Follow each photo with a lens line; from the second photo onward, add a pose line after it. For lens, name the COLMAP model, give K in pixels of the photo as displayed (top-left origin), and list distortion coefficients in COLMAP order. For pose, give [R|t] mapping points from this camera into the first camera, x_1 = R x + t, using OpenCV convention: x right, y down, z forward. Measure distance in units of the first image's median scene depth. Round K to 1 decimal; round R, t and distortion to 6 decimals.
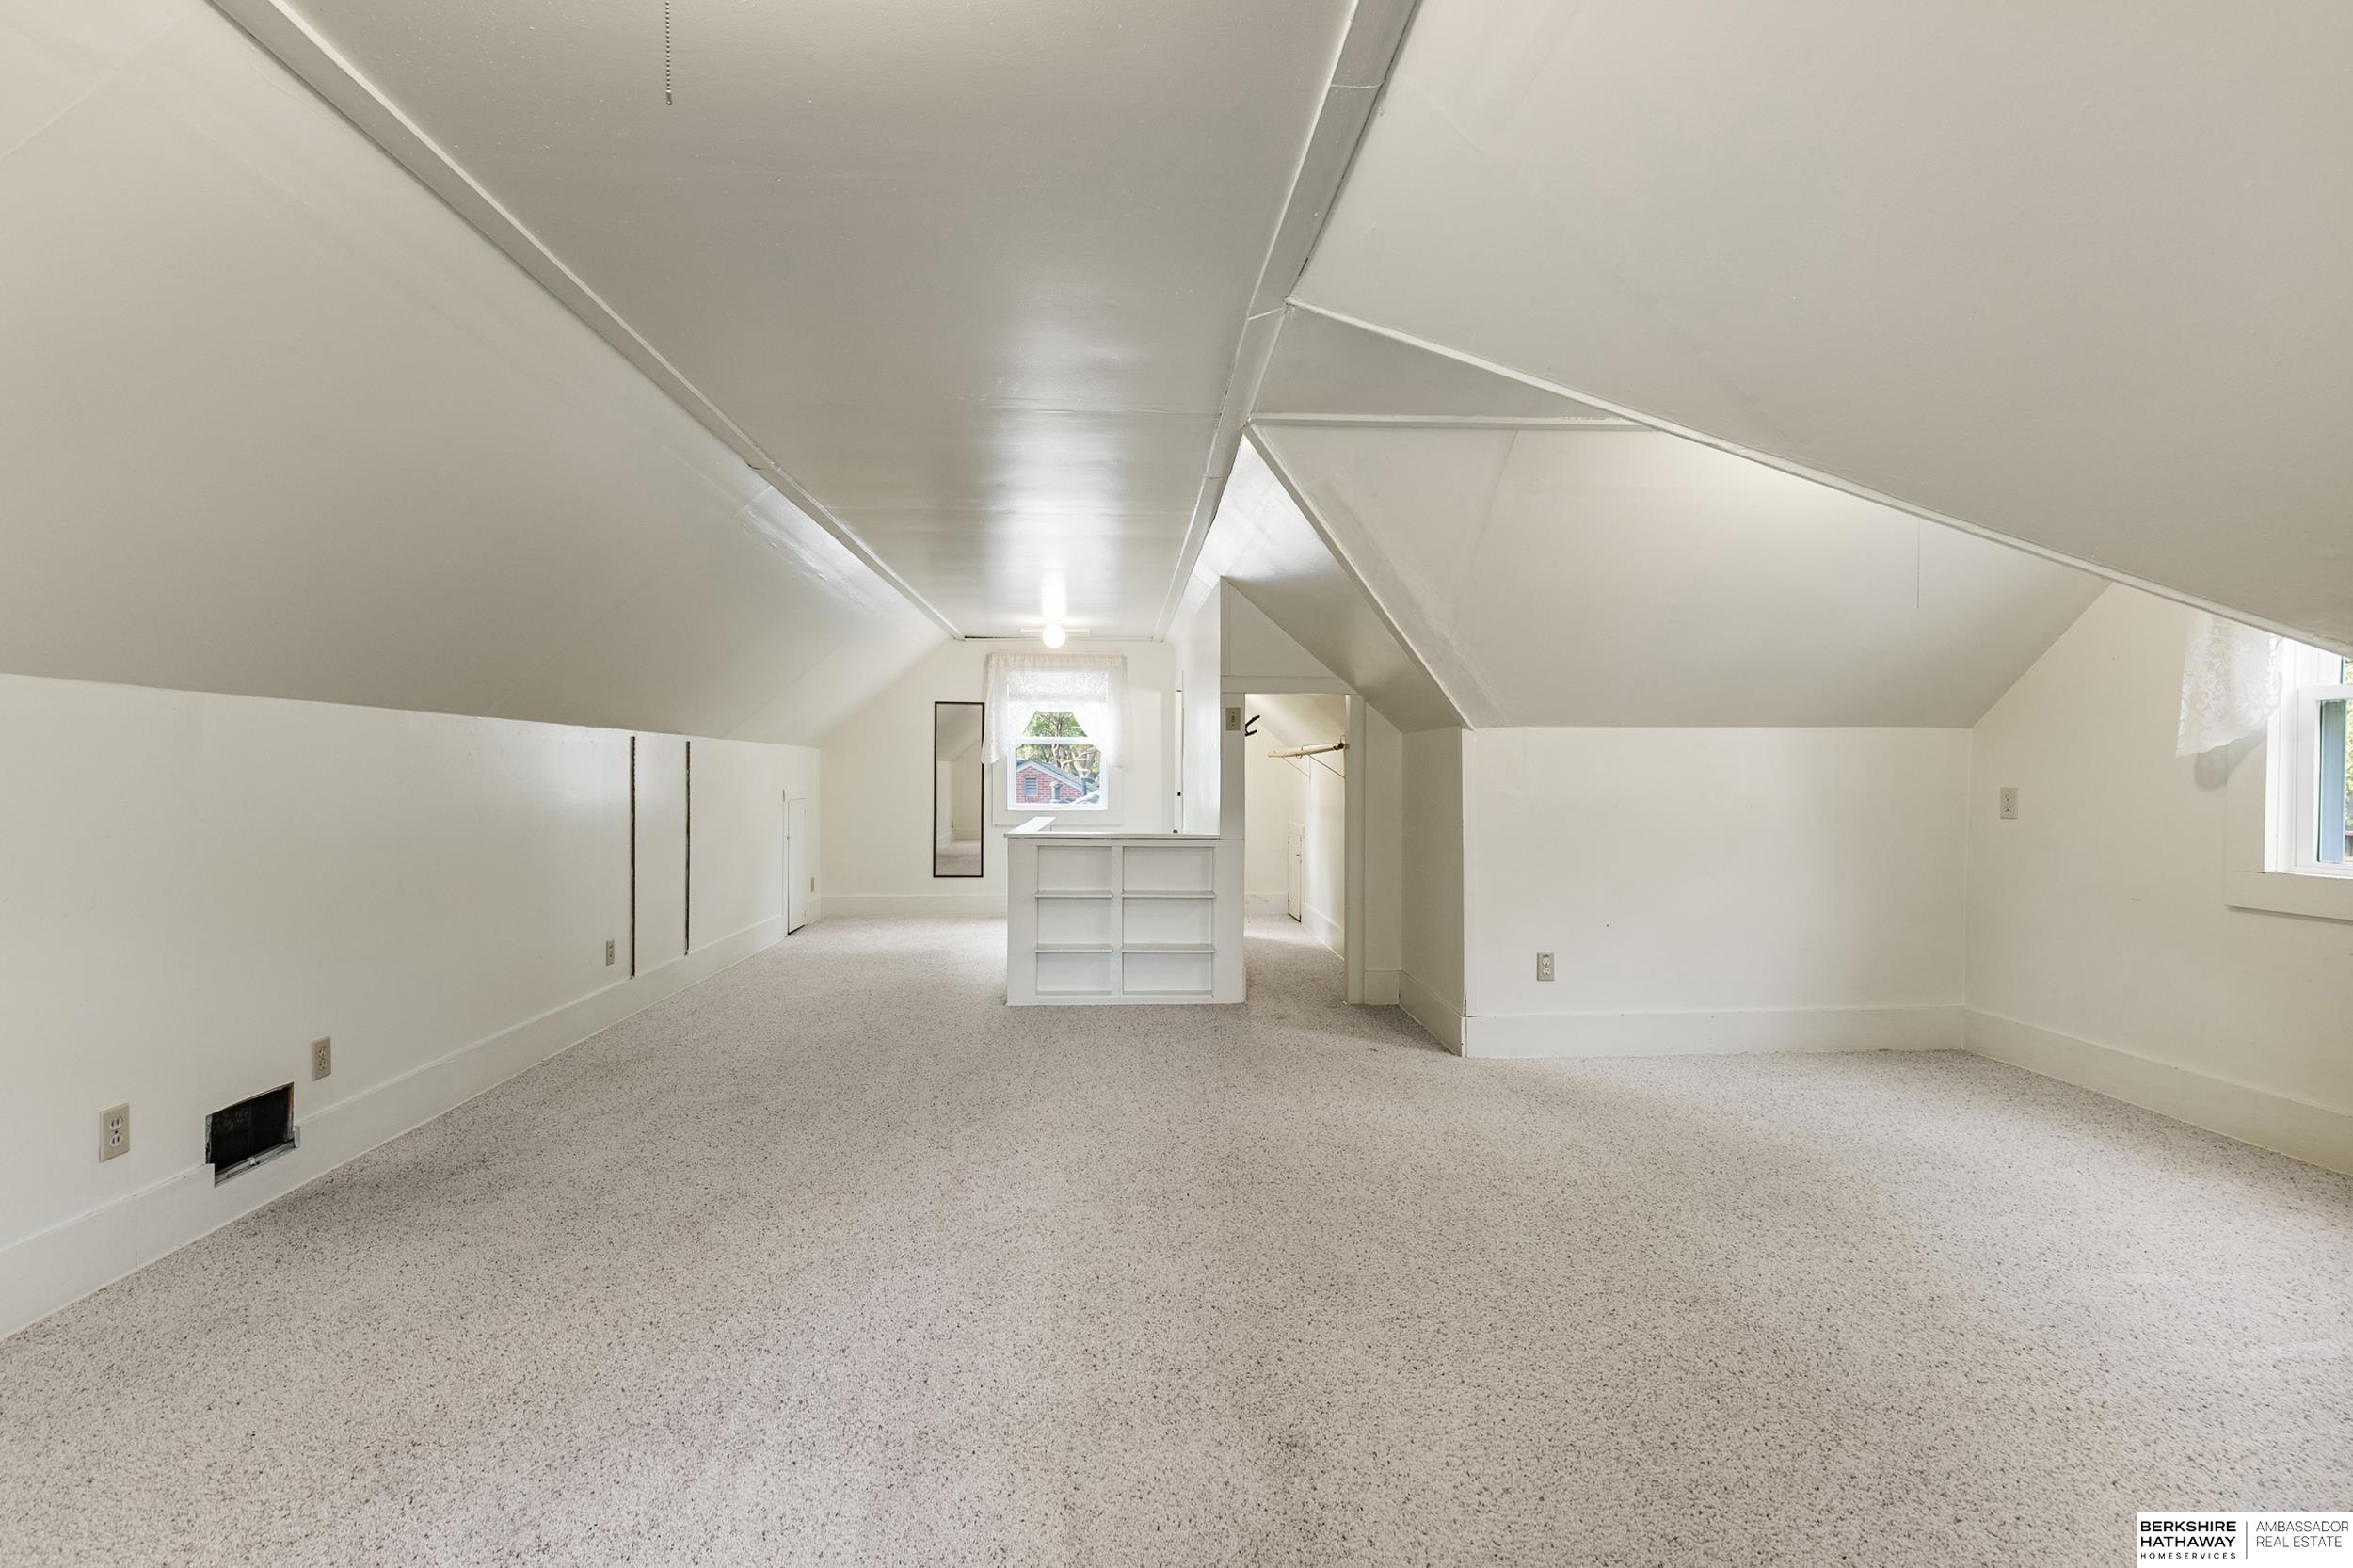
lens RADIAL K [[1052.2, 0, 1176.5], [0, 1052.2, 784.0], [0, 0, 1]] dist [0.008560, -0.000538]
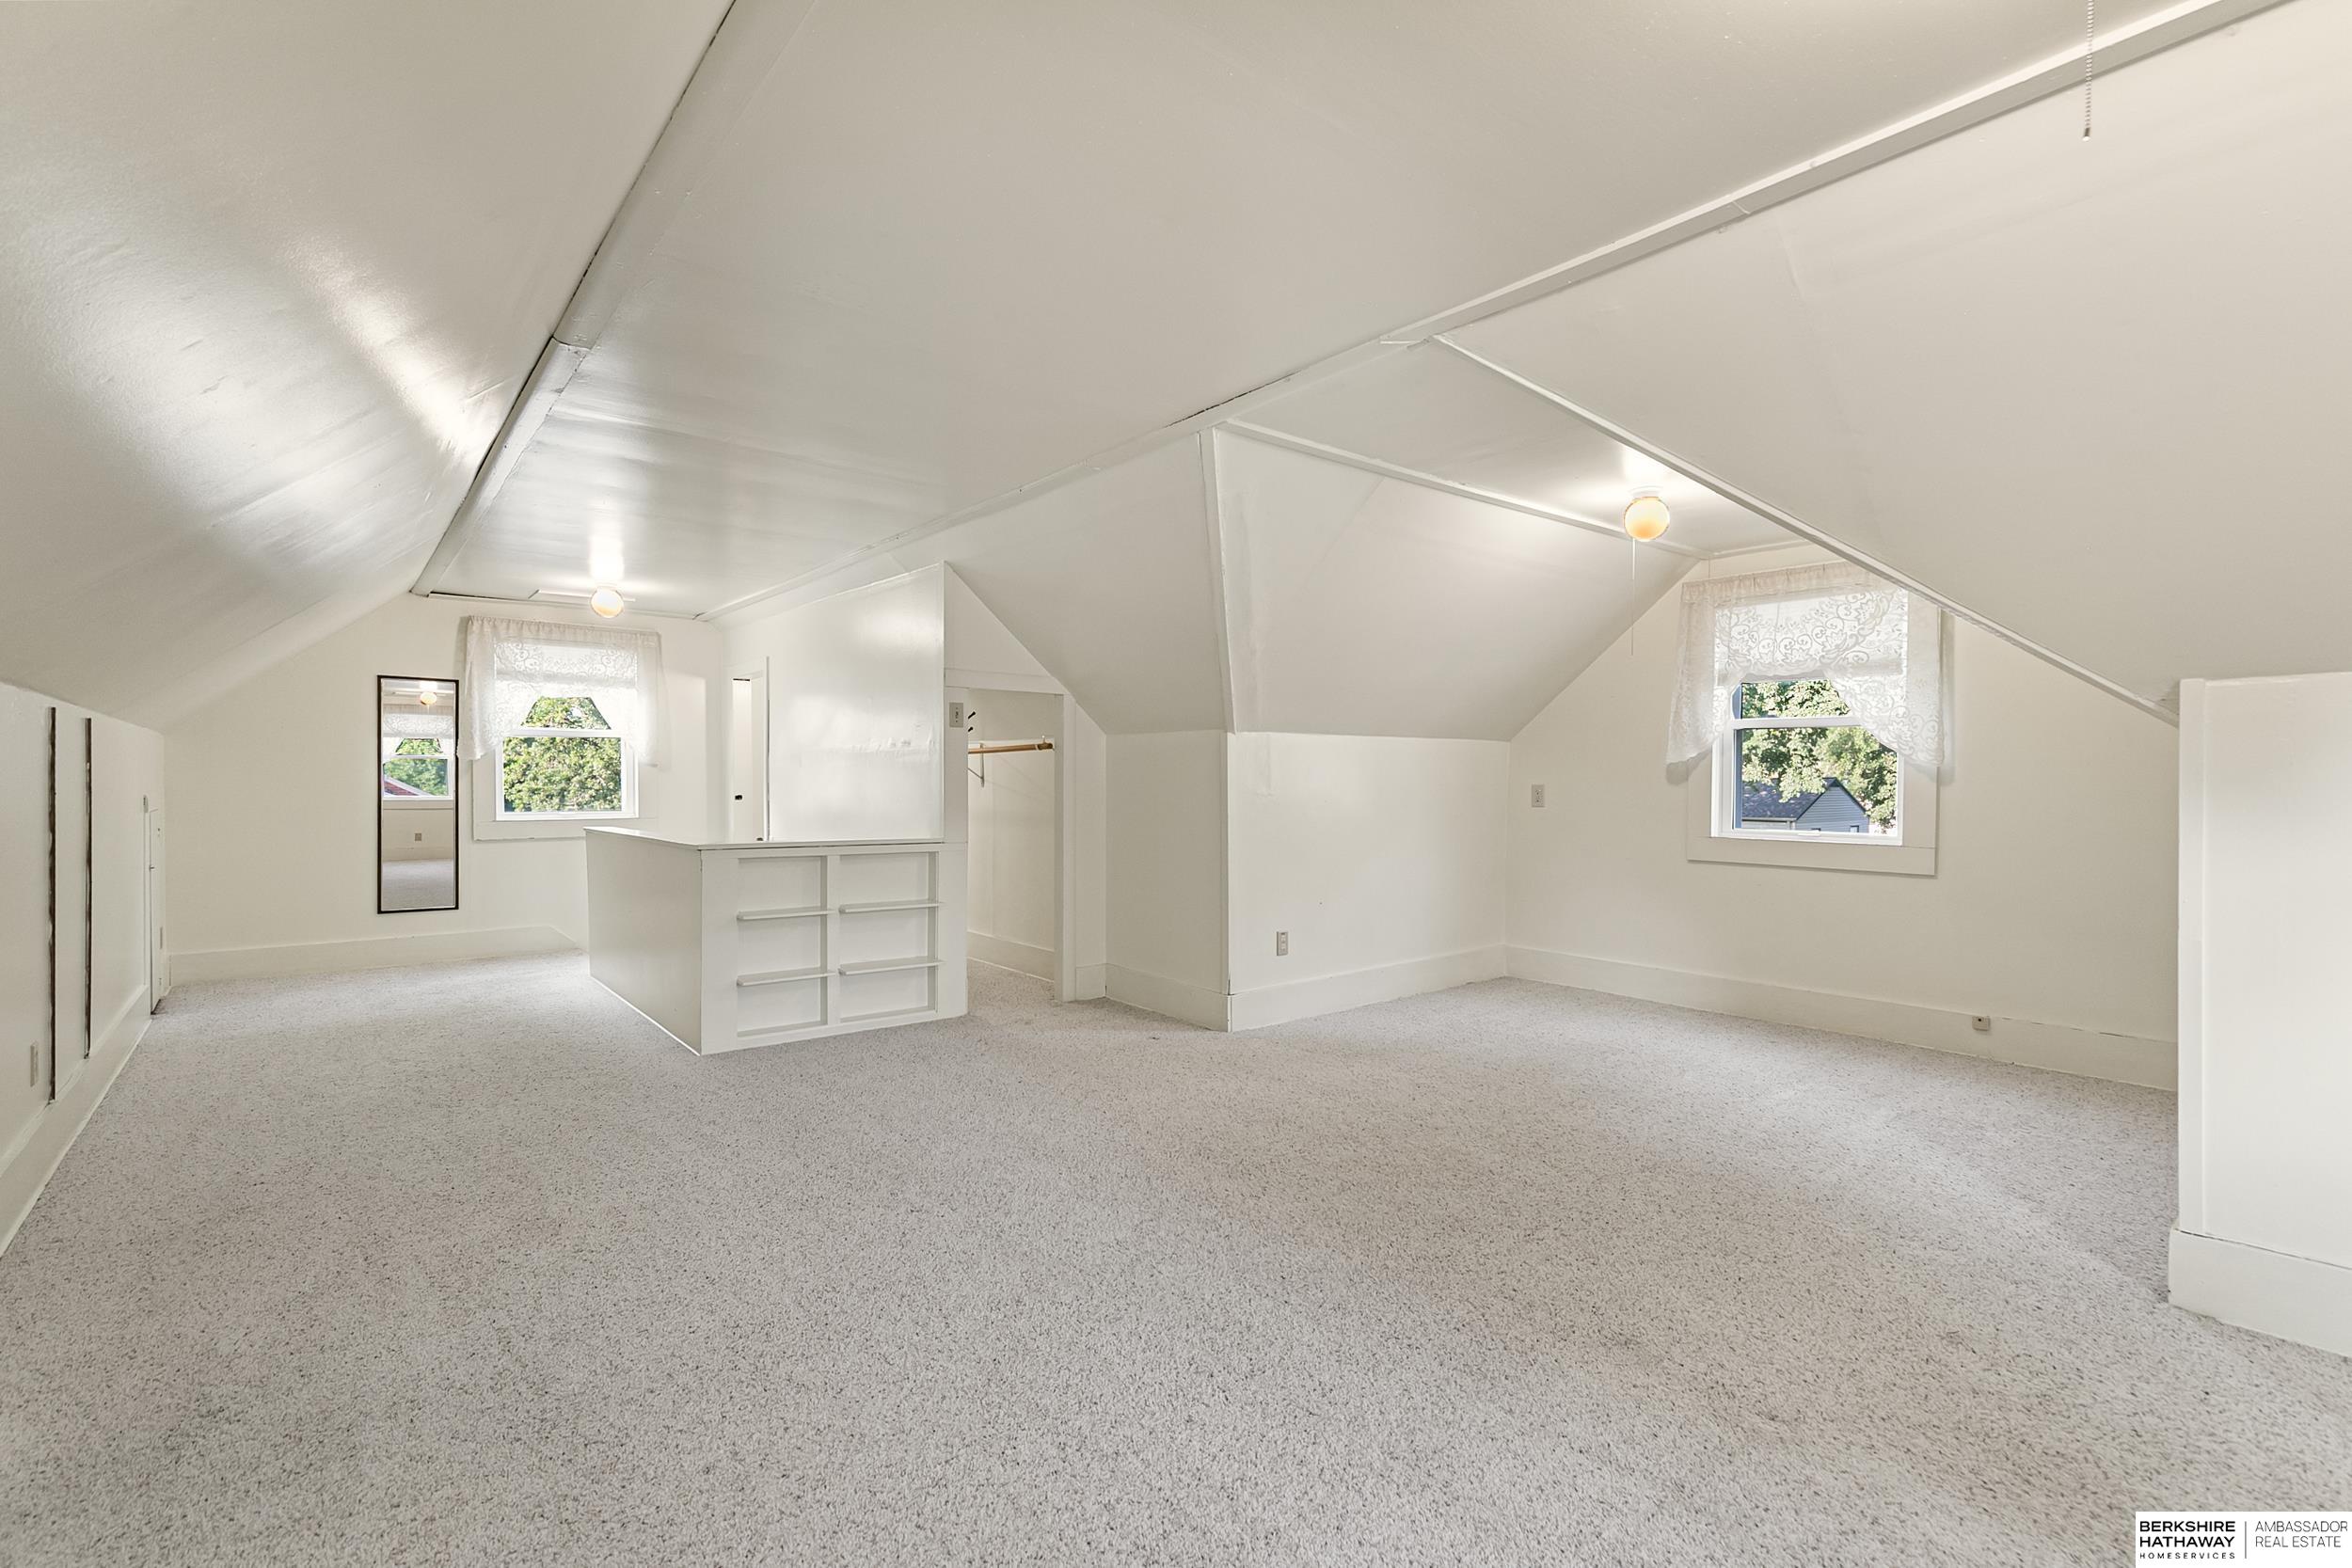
lens RADIAL K [[1050.2, 0, 1188.6], [0, 1050.2, 788.3], [0, 0, 1]] dist [0.009959, -0.000929]
pose [[0.814062, -0.004990, 0.580757, -0.391181], [0.004127, 0.999988, 0.002807, 0.002461], [-0.580764, 0.000111, 0.814072, 0.134096]]
